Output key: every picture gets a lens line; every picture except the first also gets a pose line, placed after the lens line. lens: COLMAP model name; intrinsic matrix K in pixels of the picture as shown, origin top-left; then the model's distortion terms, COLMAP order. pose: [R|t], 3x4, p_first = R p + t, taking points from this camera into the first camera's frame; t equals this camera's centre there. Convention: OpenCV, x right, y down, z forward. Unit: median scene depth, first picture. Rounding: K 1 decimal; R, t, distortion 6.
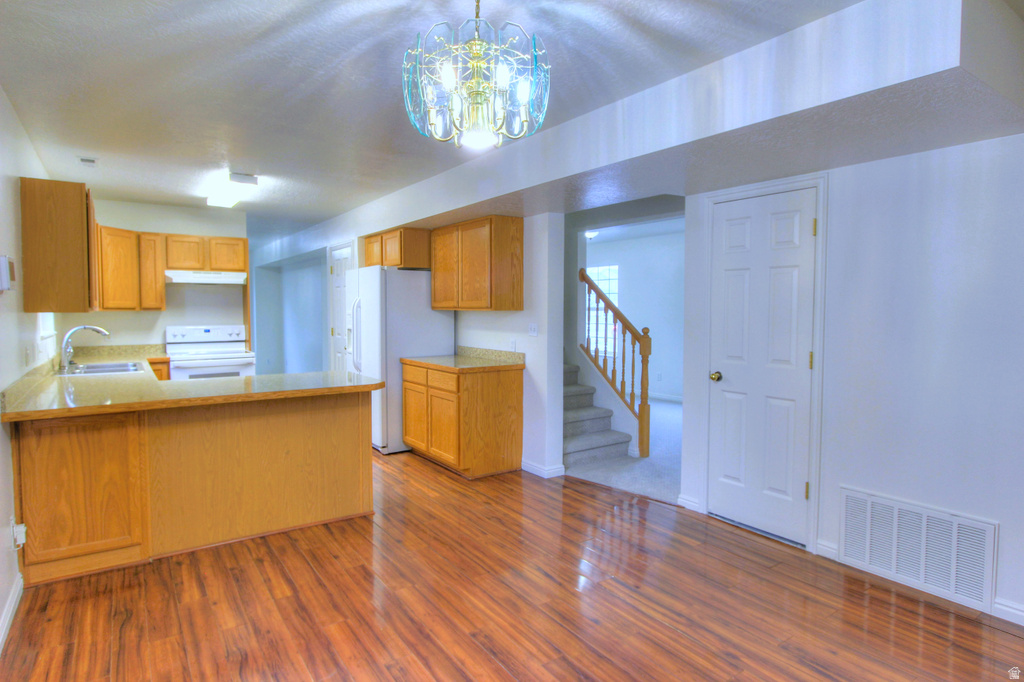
lens RADIAL K [[563.2, 0, 500.3], [0, 563.2, 334.2], [0, 0, 1]] dist [-0.004616, -0.000798]
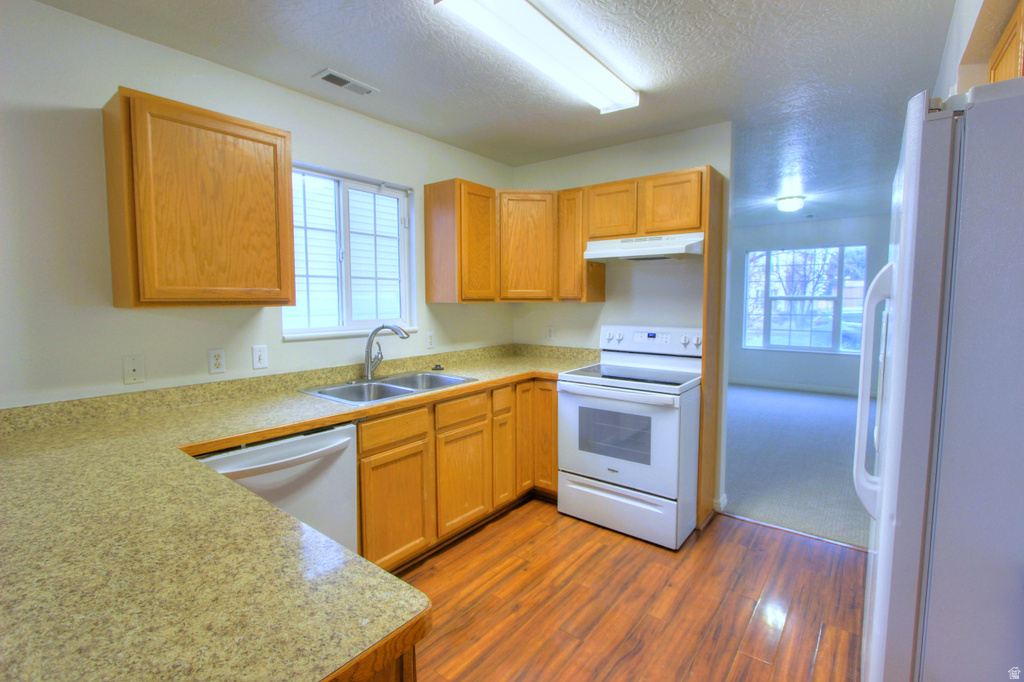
lens RADIAL K [[470.8, 0, 506.9], [0, 470.8, 334.7], [0, 0, 1]] dist [-0.011863, 0.000302]
pose [[0.304163, 0.074778, -0.949680, -0.087422], [-0.041034, 0.997017, 0.065363, -0.037457], [0.951736, 0.019088, 0.306324, 0.767071]]
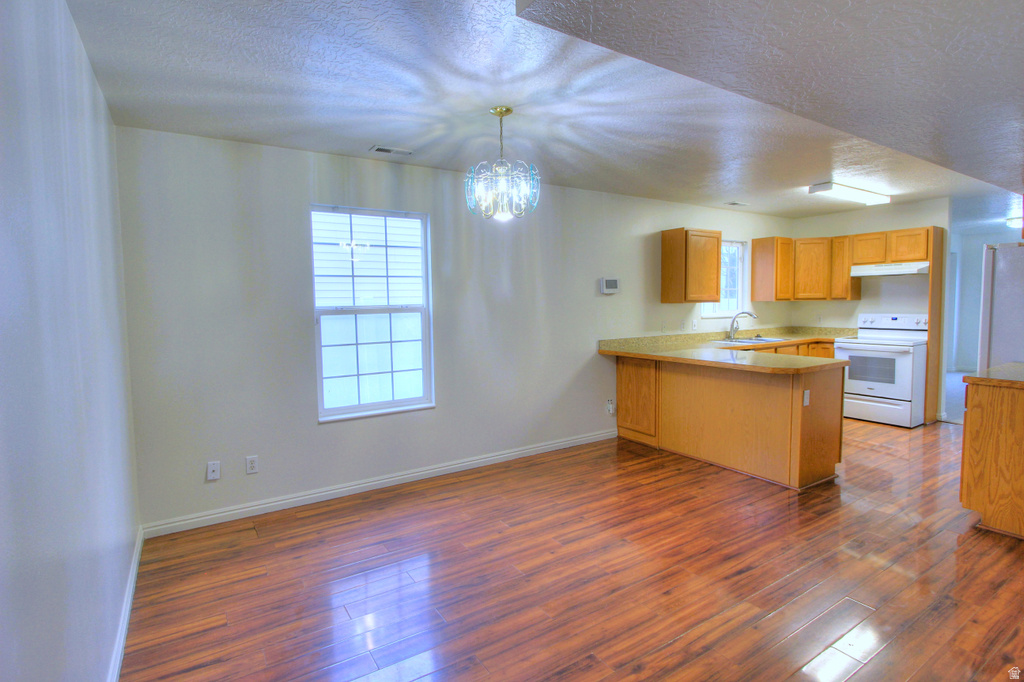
lens RADIAL K [[499.5, 0, 510.6], [0, 499.5, 335.2], [0, 0, 1]] dist [-0.008538, -0.001214]
pose [[-0.025123, 0.067002, -0.997436, 0.498264], [-0.031550, 0.997201, 0.067781, -0.017229], [0.999186, 0.033172, -0.022939, 0.320711]]
